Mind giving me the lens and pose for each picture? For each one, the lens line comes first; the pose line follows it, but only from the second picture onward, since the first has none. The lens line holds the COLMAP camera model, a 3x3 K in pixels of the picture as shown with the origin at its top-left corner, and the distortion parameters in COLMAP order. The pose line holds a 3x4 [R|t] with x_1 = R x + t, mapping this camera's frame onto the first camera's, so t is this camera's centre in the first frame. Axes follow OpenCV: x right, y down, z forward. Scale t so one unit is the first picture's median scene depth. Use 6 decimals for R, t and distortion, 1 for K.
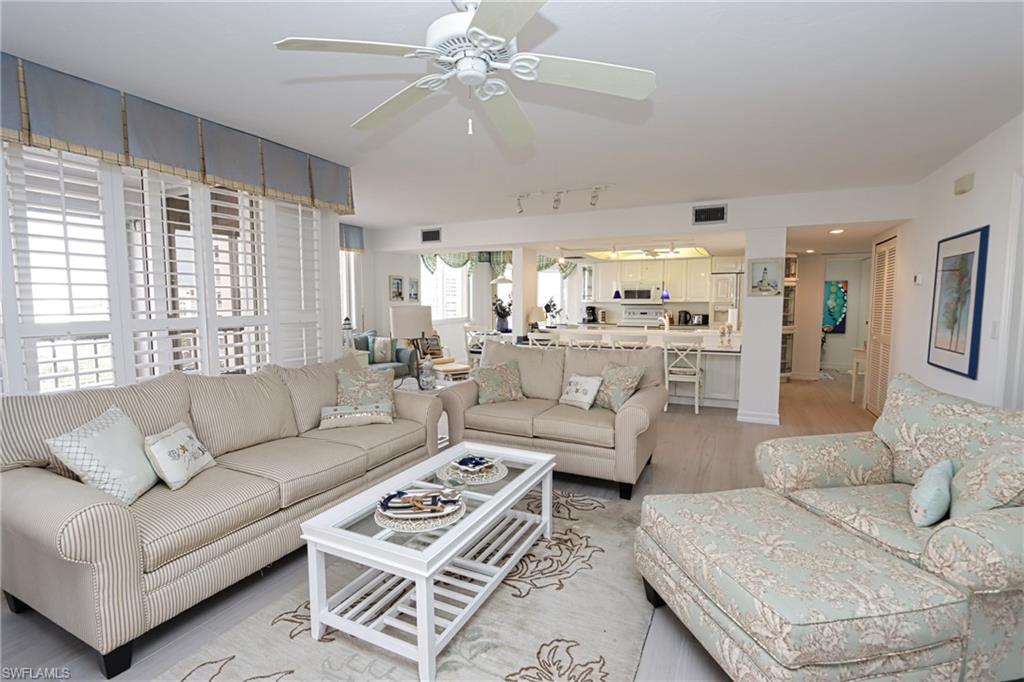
lens RADIAL K [[473.9, 0, 508.5], [0, 473.9, 341.0], [0, 0, 1]] dist [-0.015186, 0.000324]
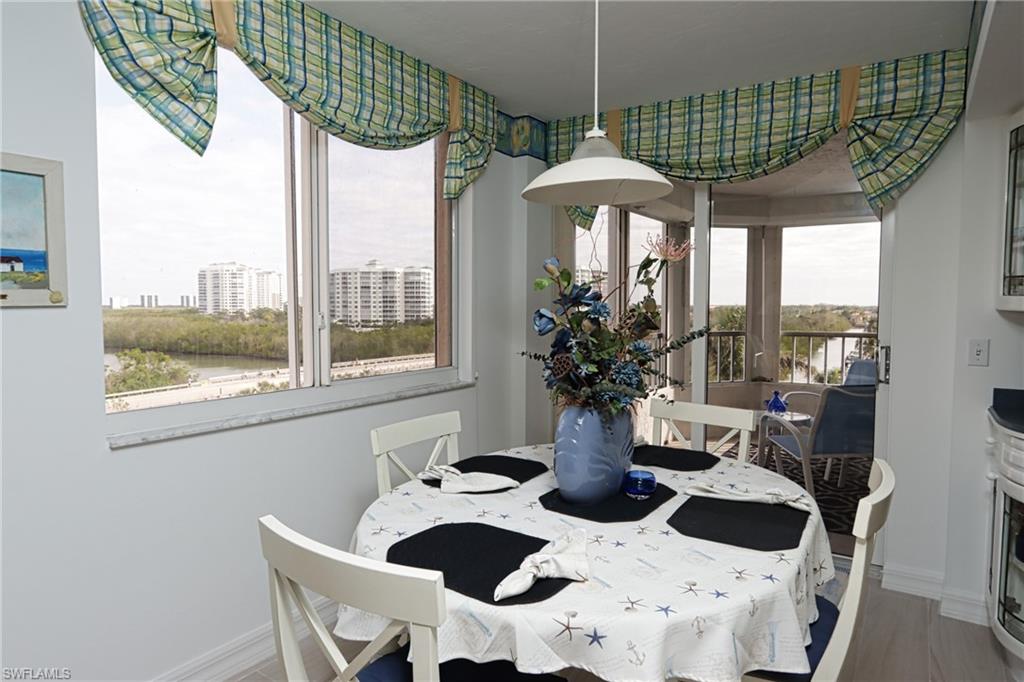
lens RADIAL K [[607.1, 0, 508.4], [0, 607.1, 343.3], [0, 0, 1]] dist [-0.016721, -0.000963]
pose [[0.990137, 0.010488, -0.139706, -0.014658], [-0.013357, 0.999718, -0.019616, -0.068873], [0.139461, 0.021288, 0.989999, 0.826611]]
